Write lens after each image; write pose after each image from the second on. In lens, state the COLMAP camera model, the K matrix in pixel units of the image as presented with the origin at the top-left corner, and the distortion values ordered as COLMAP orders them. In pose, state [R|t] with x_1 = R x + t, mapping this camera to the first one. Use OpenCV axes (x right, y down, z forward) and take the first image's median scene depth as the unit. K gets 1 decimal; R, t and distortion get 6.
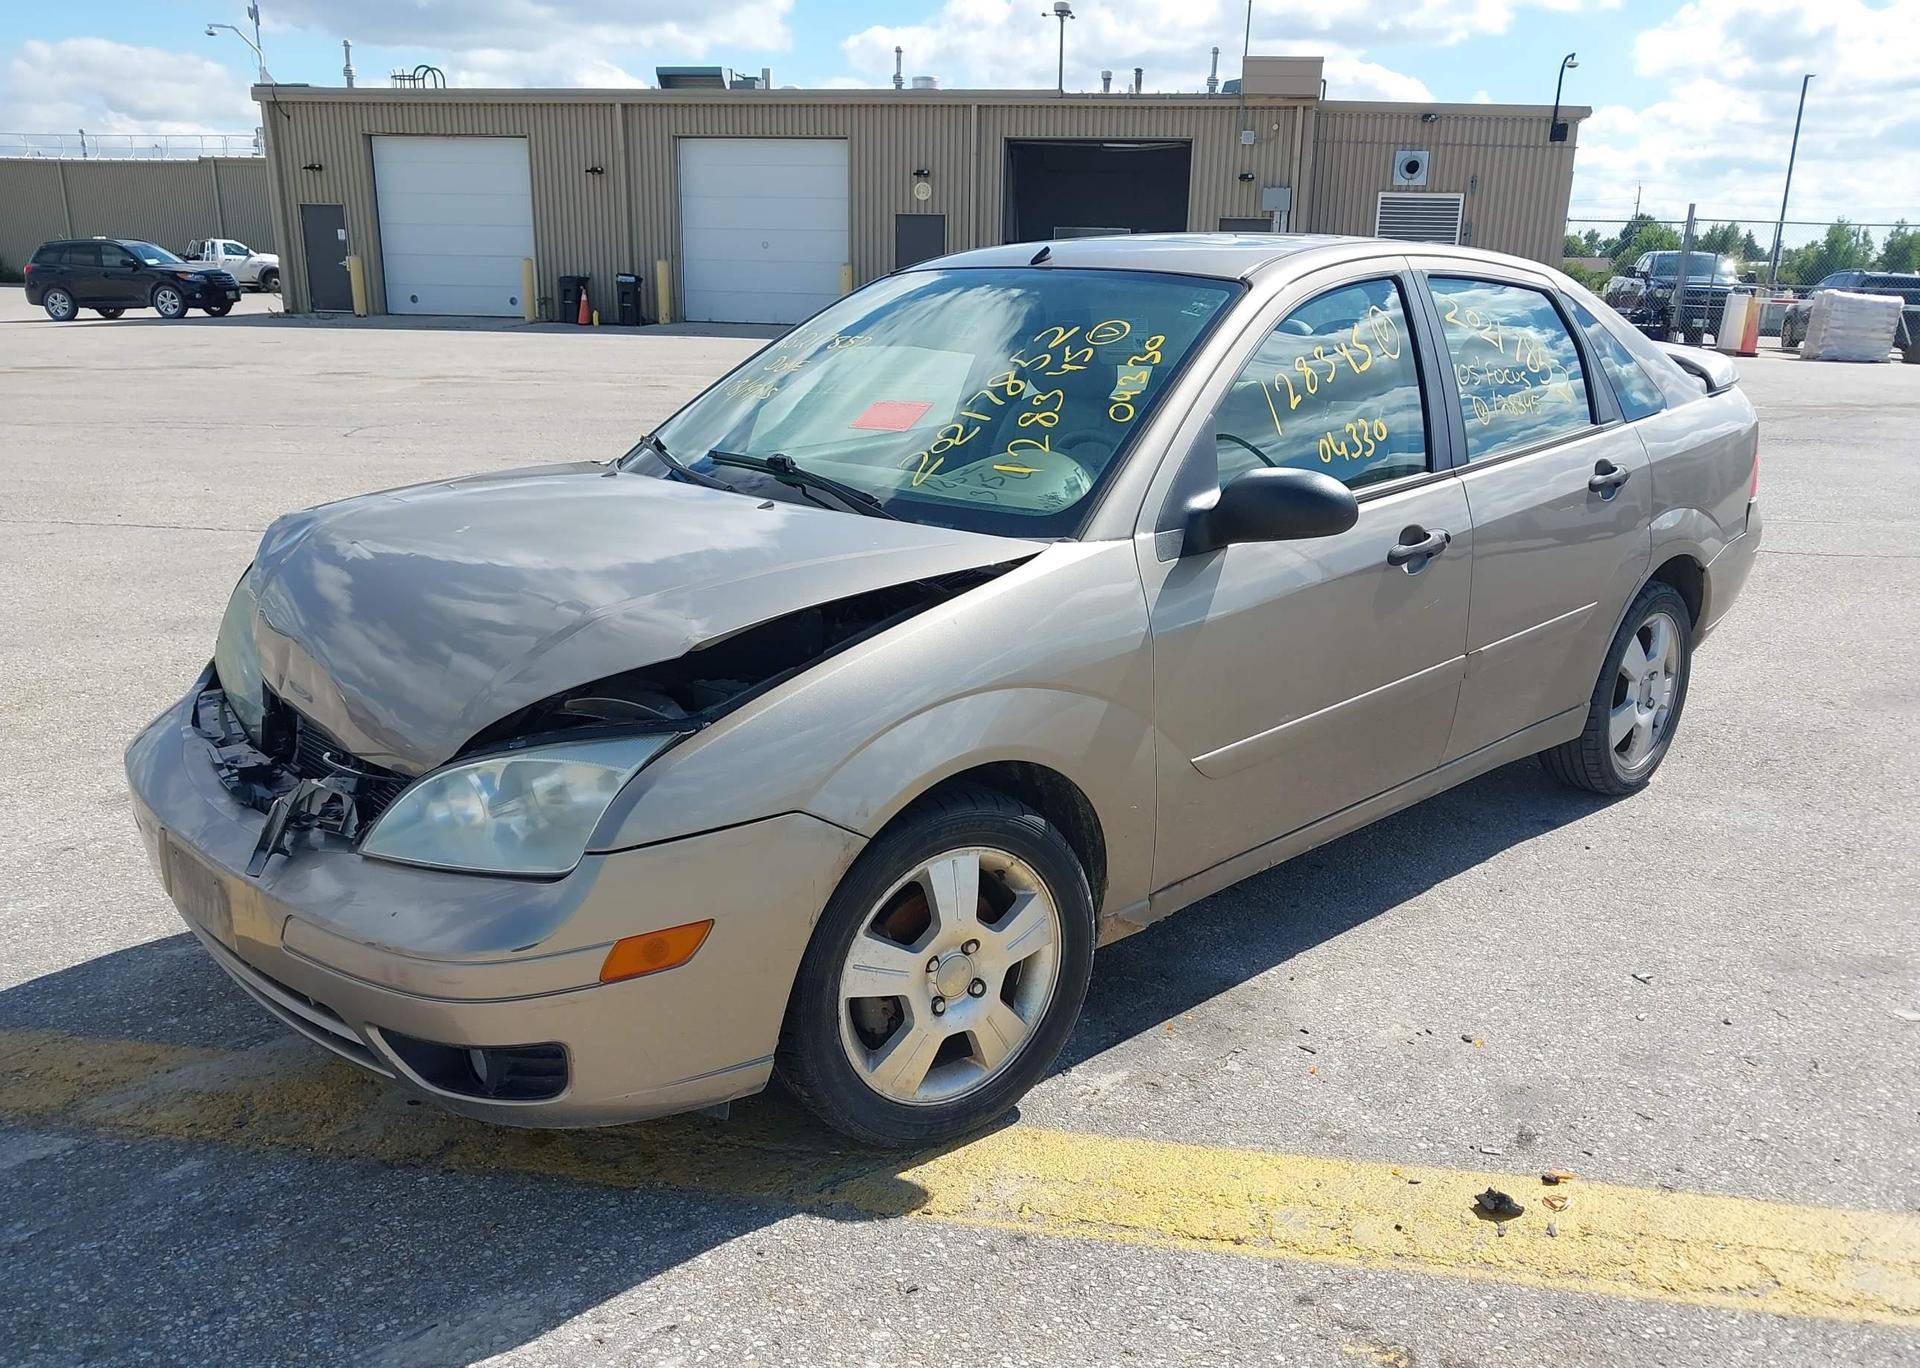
lens RADIAL K [[1566.7, 0, 936.6], [0, 1566.7, 688.6], [0, 0, 1]] dist [-0.017036, 0.026308]
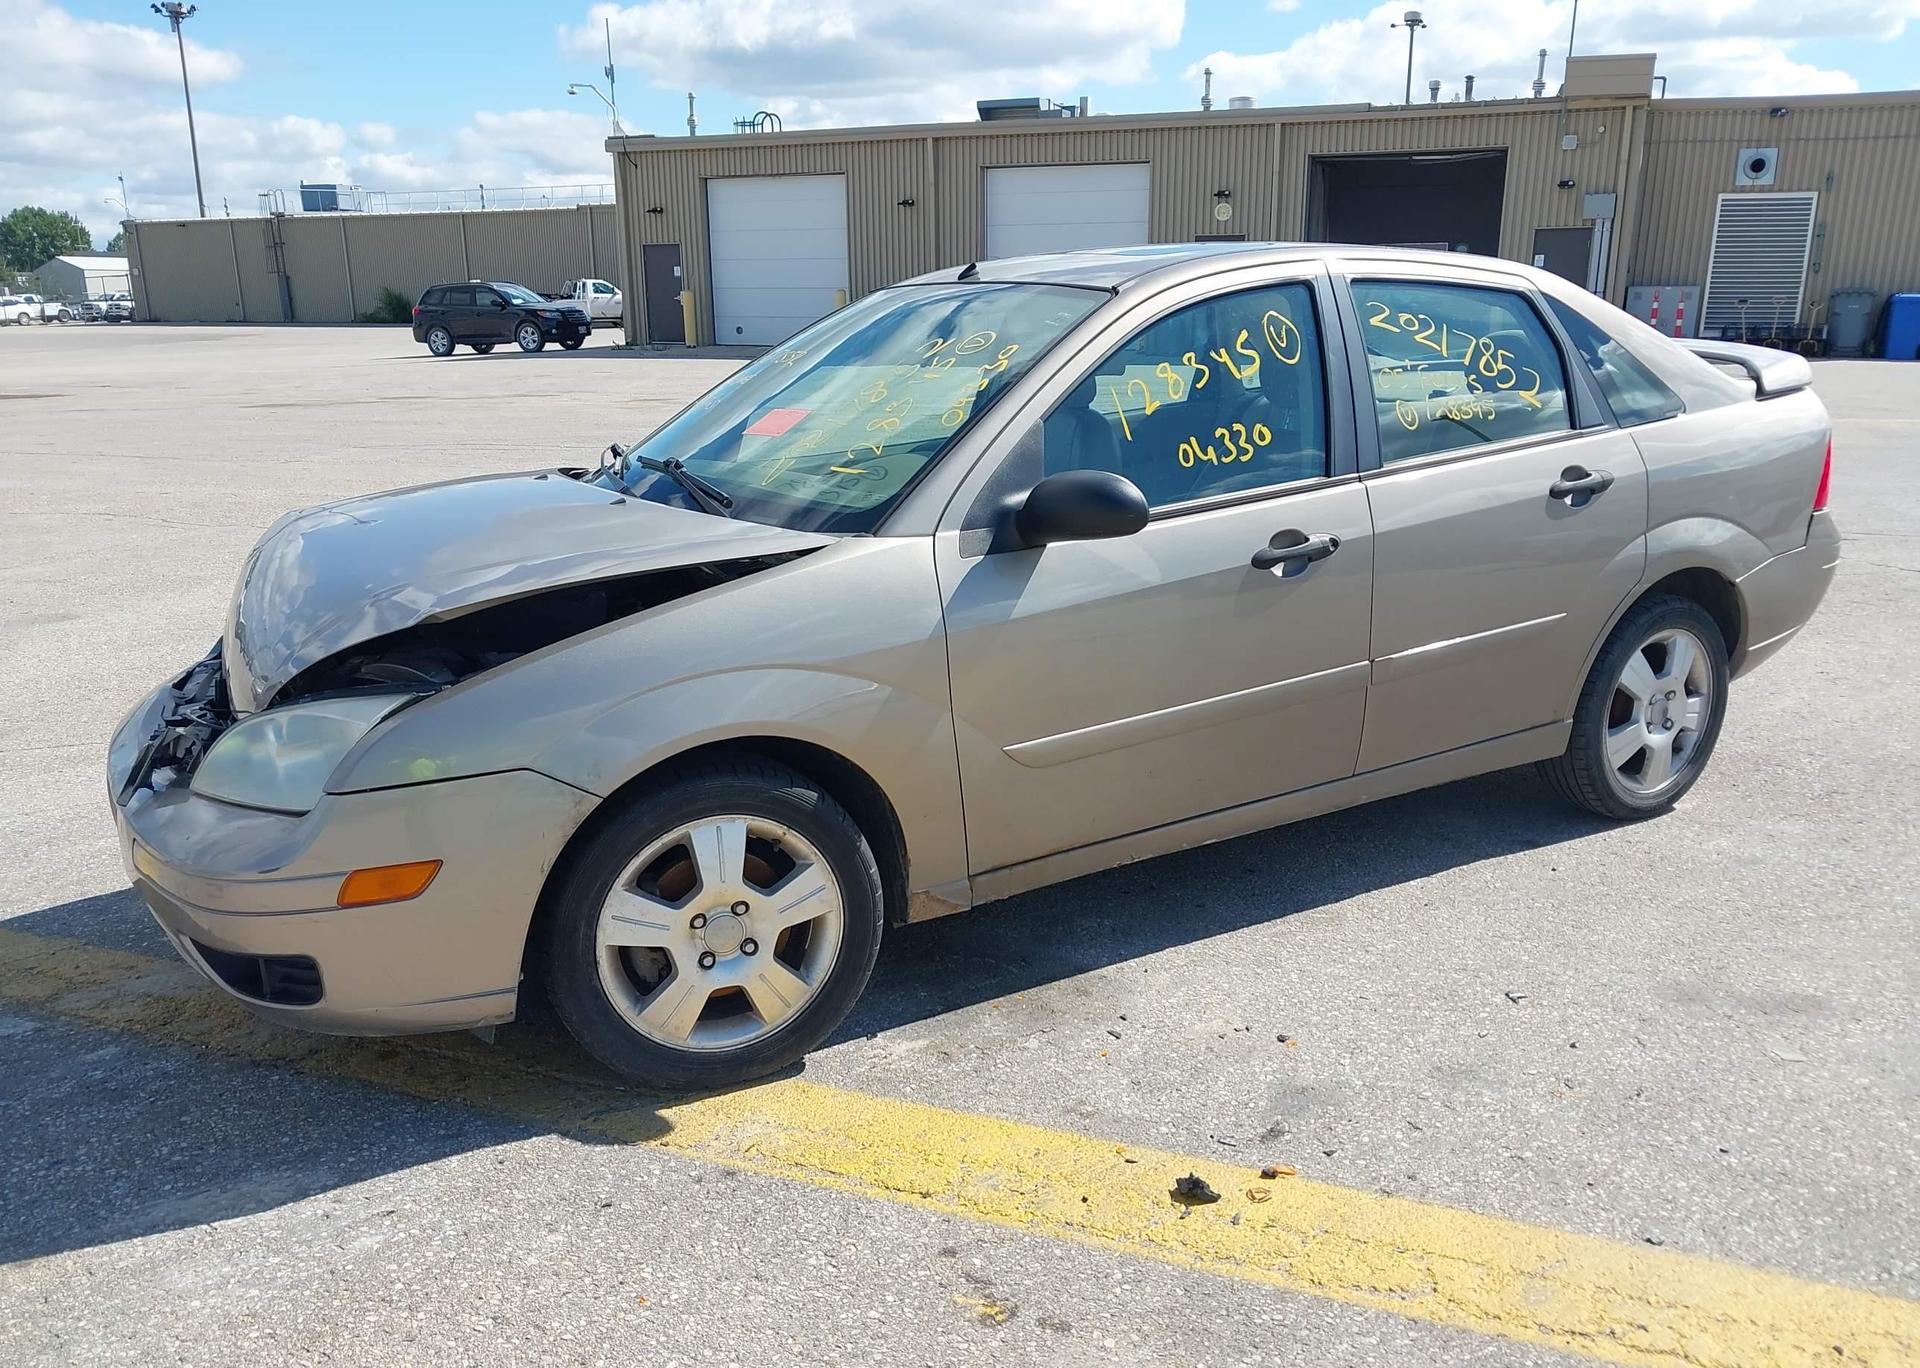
lens RADIAL K [[1570.3, 0, 964.8], [0, 1570.3, 685.8], [0, 0, 1]] dist [-0.014845, 0.023080]
pose [[0.975205, 0.028290, -0.219486, 0.323211], [-0.032075, 0.999392, -0.013700, 0.016356], [0.218965, 0.020400, 0.975519, -0.025251]]
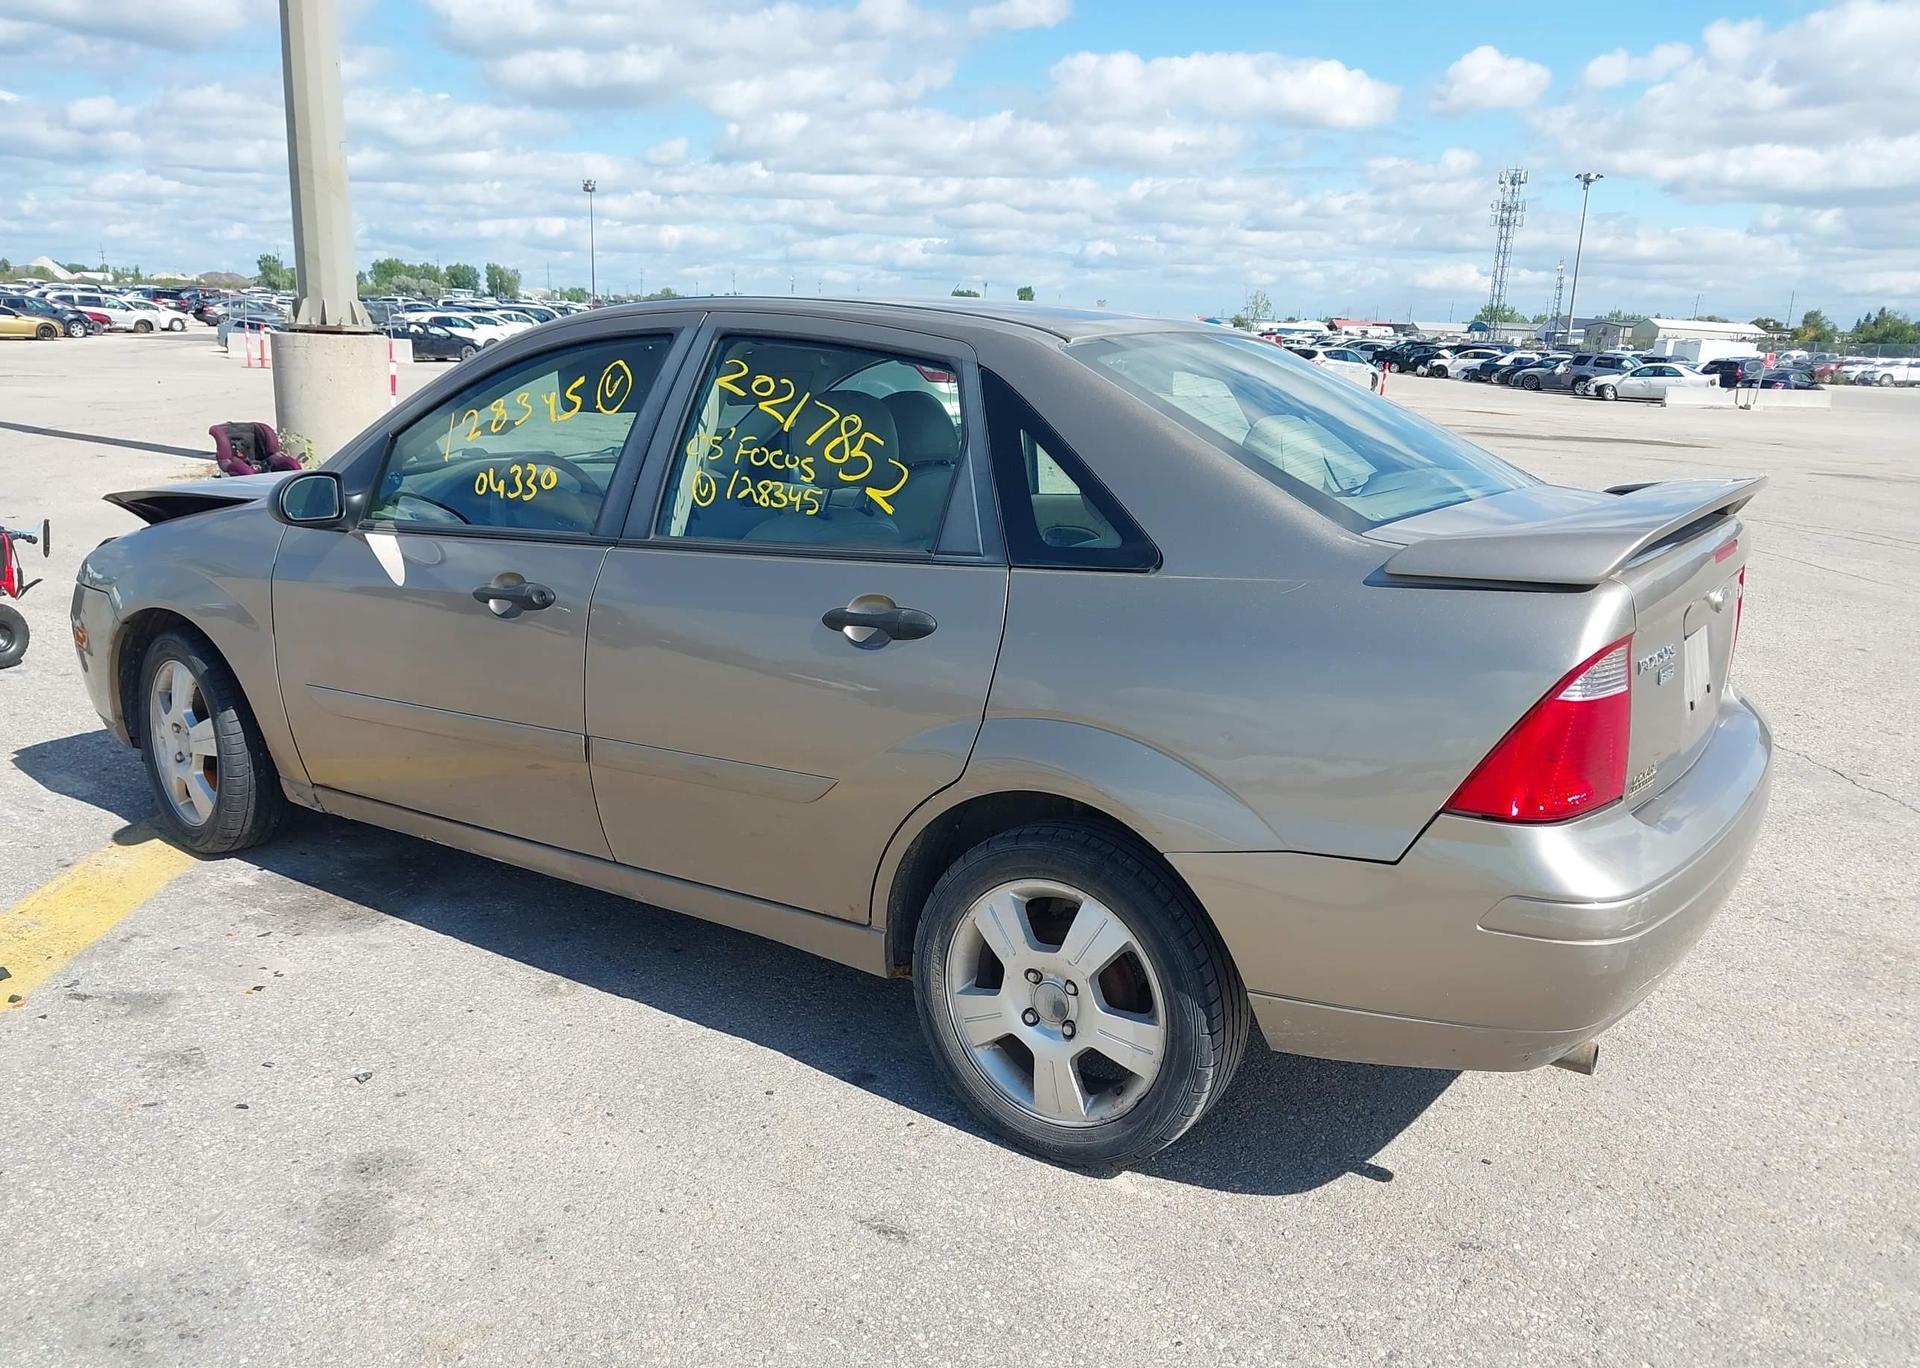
lens RADIAL K [[1566.7, 0, 936.6], [0, 1566.7, 688.6], [0, 0, 1]] dist [-0.017036, 0.026308]
pose [[0.208963, 0.218944, -0.953099, 1.326862], [-0.293172, 0.943813, 0.152534, -0.264860], [0.932944, 0.247548, 0.261410, 1.003955]]
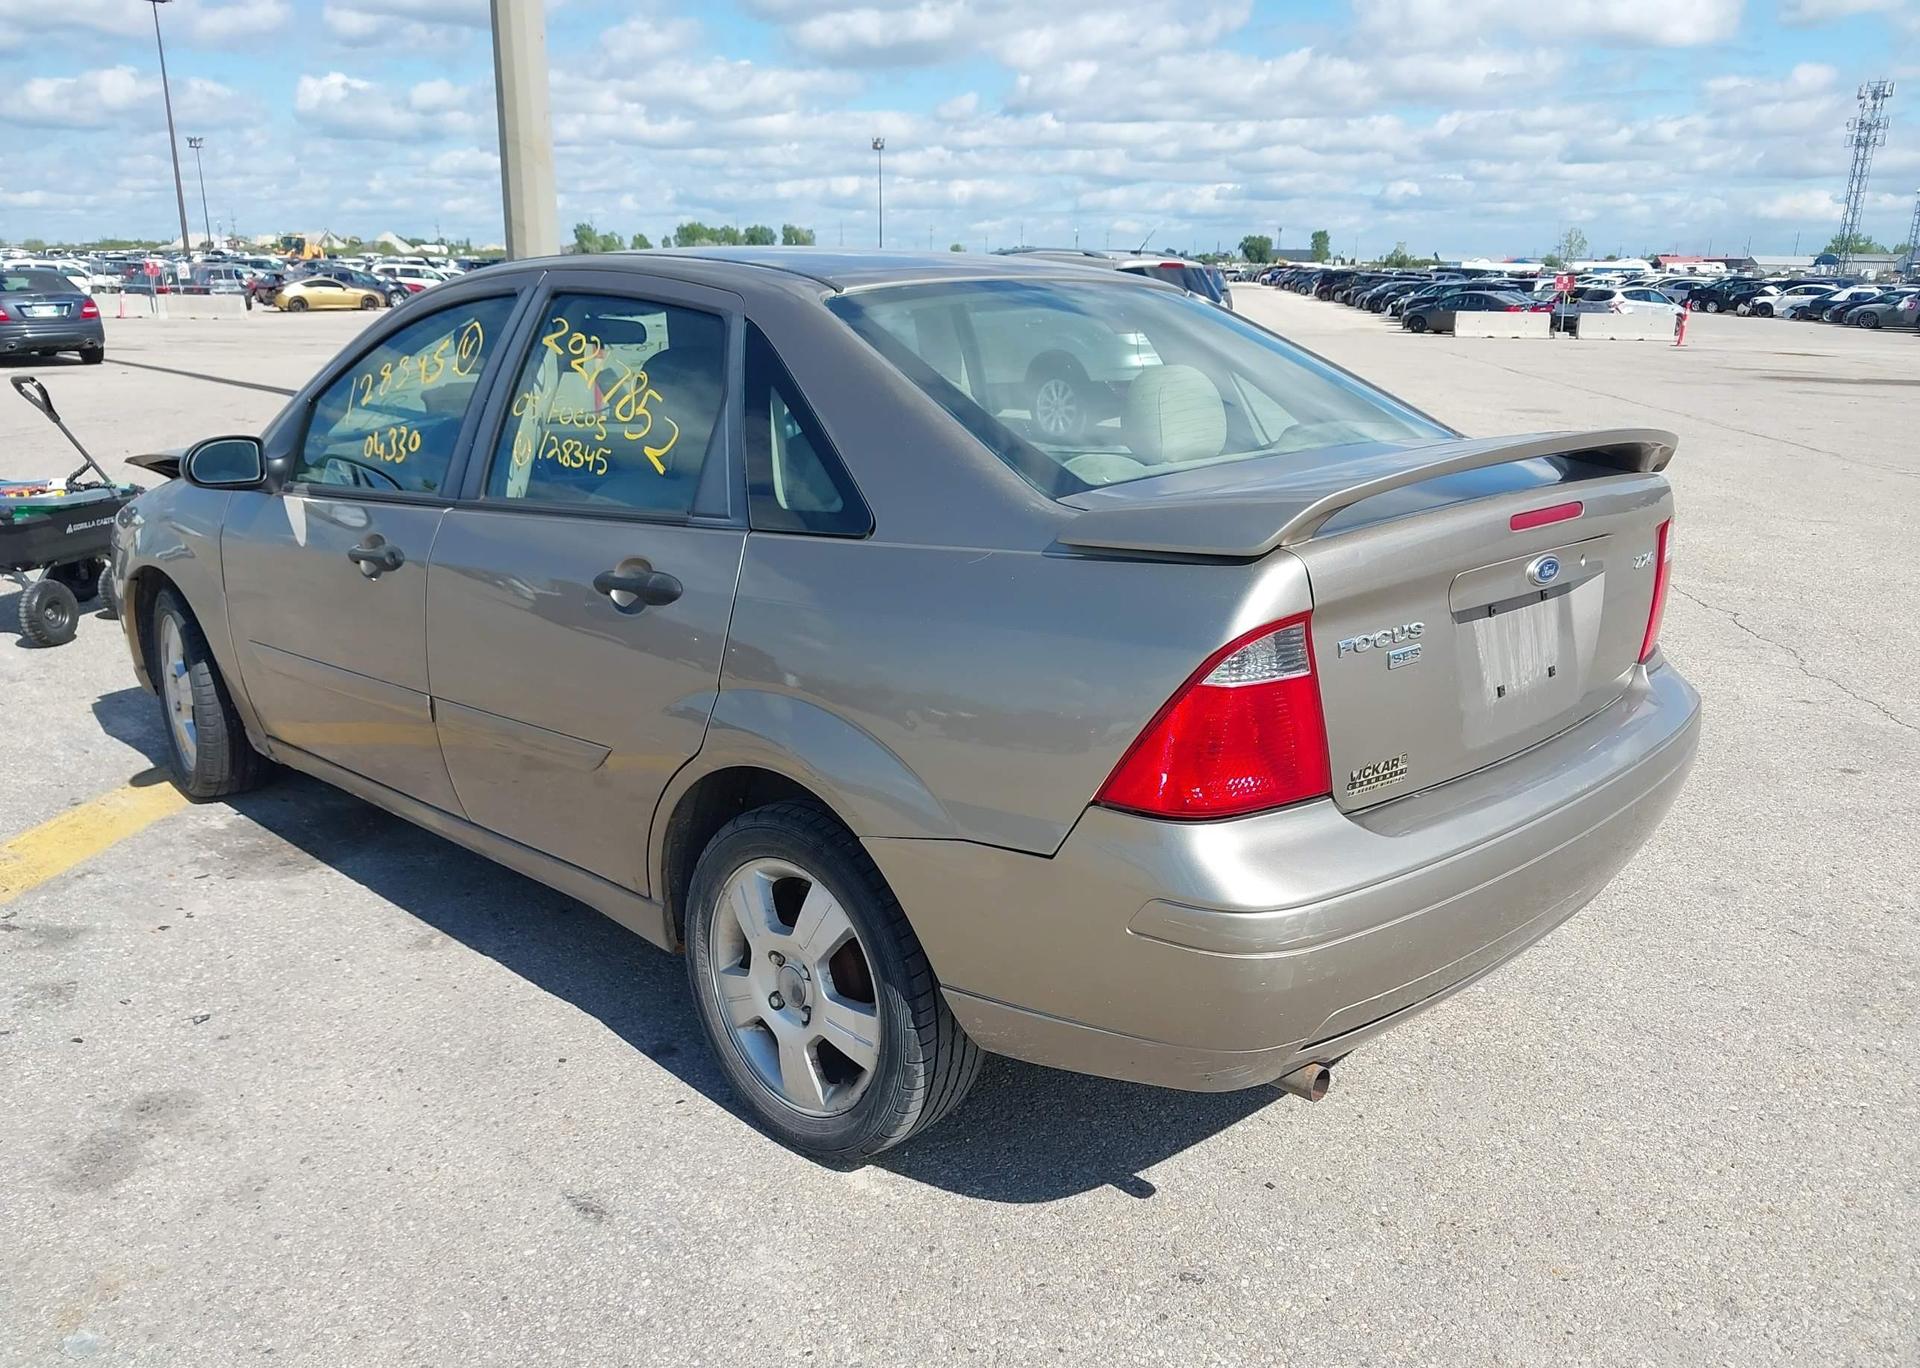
lens RADIAL K [[1566.7, 0, 936.6], [0, 1566.7, 688.6], [0, 0, 1]] dist [-0.017036, 0.026308]
pose [[0.027634, 0.248689, -0.968189, 1.321493], [-0.275319, 0.932991, 0.231789, -0.345263], [0.960956, 0.260155, 0.094251, 1.274247]]
